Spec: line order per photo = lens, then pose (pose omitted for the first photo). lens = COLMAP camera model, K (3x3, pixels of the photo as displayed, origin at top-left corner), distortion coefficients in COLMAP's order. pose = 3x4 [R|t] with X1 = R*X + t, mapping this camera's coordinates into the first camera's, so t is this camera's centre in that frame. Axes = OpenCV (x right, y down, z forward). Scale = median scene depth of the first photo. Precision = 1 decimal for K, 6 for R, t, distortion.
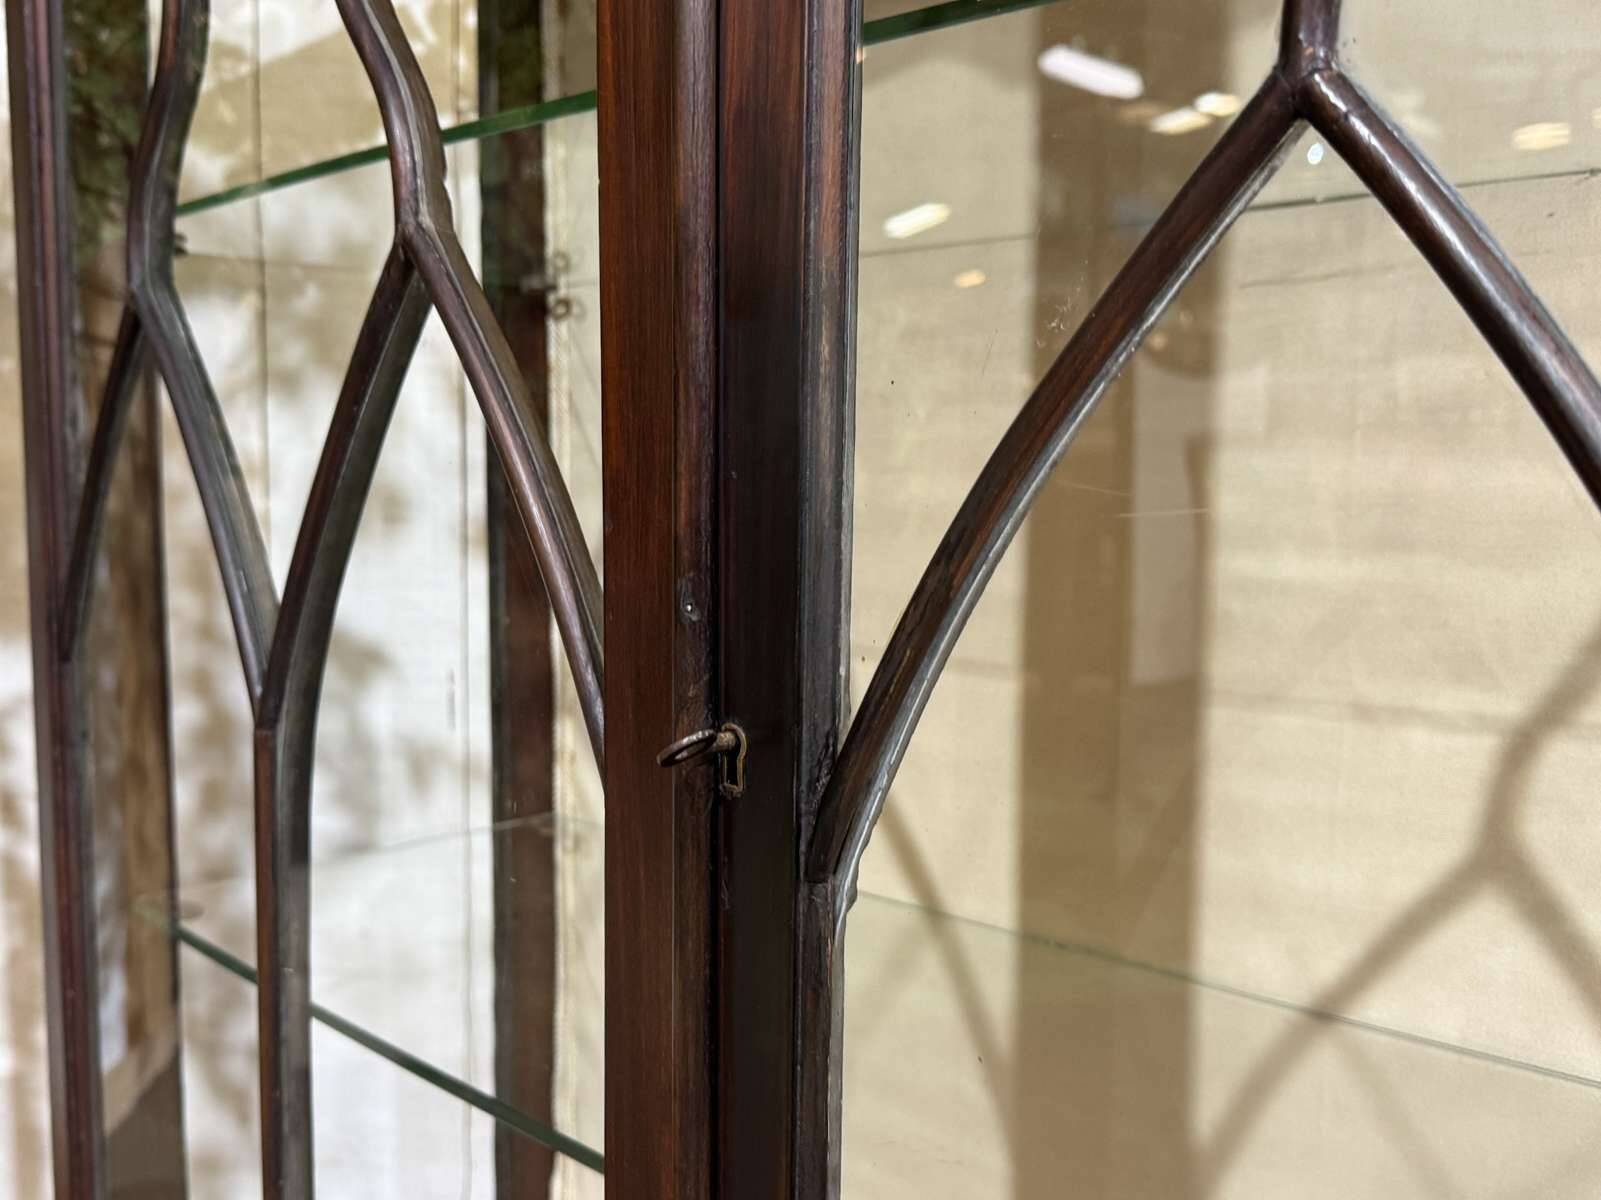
lens RADIAL K [[1523.4, 0, 797.0], [0, 1523.4, 603.7], [0, 0, 1]] dist [0.061423, 0.000000]
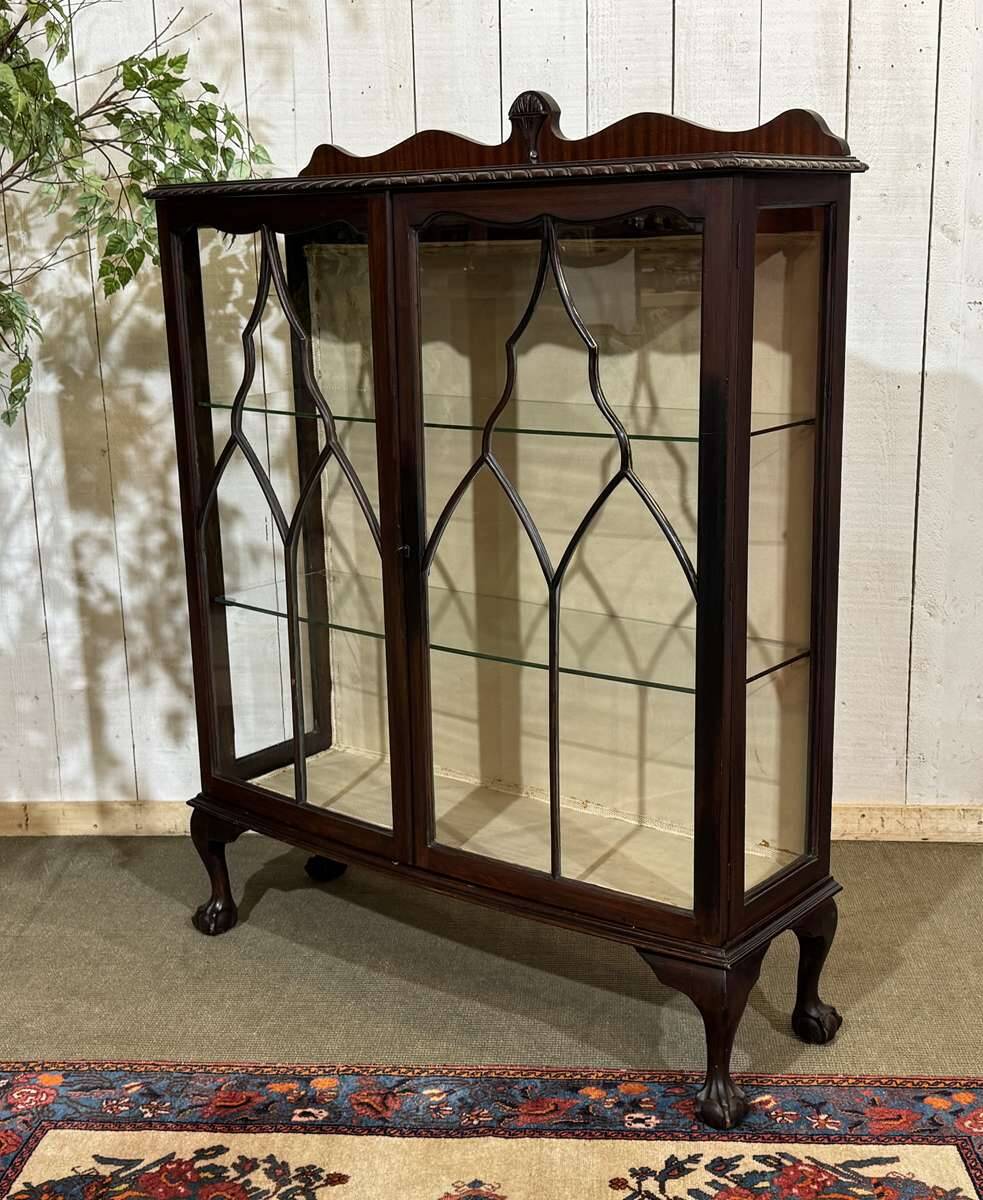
lens RADIAL K [[1512.7, 0, 495.3], [0, 1512.7, 600.3], [0, 0, 1]] dist [0.044465, 0.000000]
pose [[0.995704, -0.048100, 0.079116, -0.103397], [0.036002, 0.988362, 0.147798, -0.327896], [-0.085305, -0.144315, 0.985848, -2.818761]]
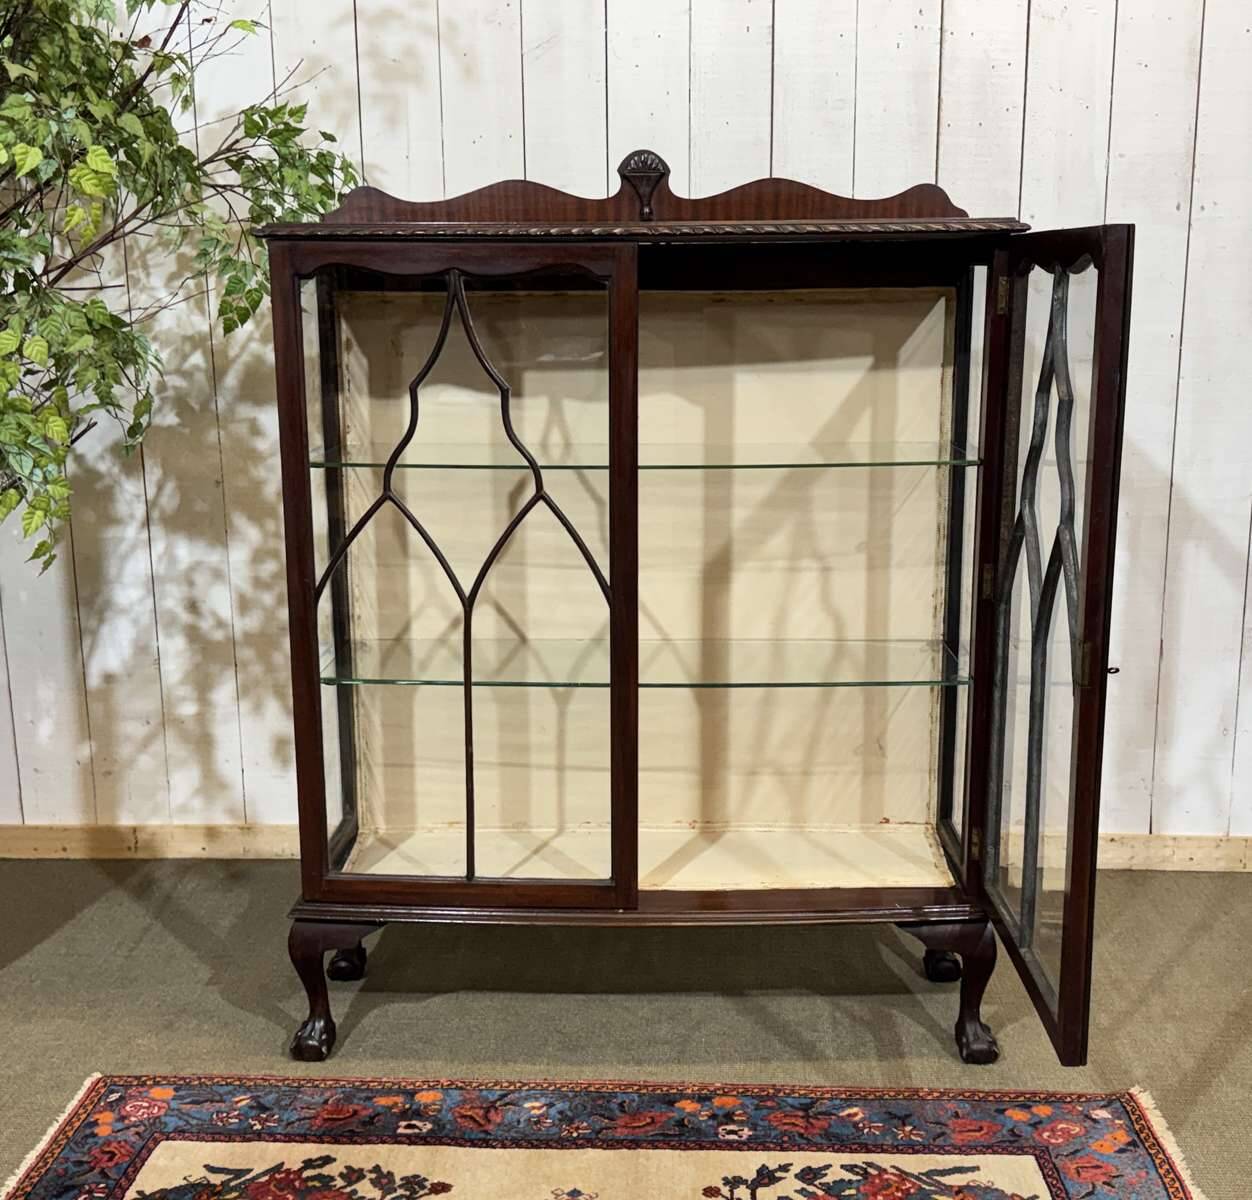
lens RADIAL K [[1512.9, 0, 627.1], [0, 1512.9, 595.0], [0, 0, 1]] dist [0.041096, 0.000000]
pose [[0.994289, -0.038347, 0.099593, -0.116421], [0.025726, 0.991816, 0.125057, -0.349750], [-0.103573, -0.121781, 0.987138, -2.965083]]
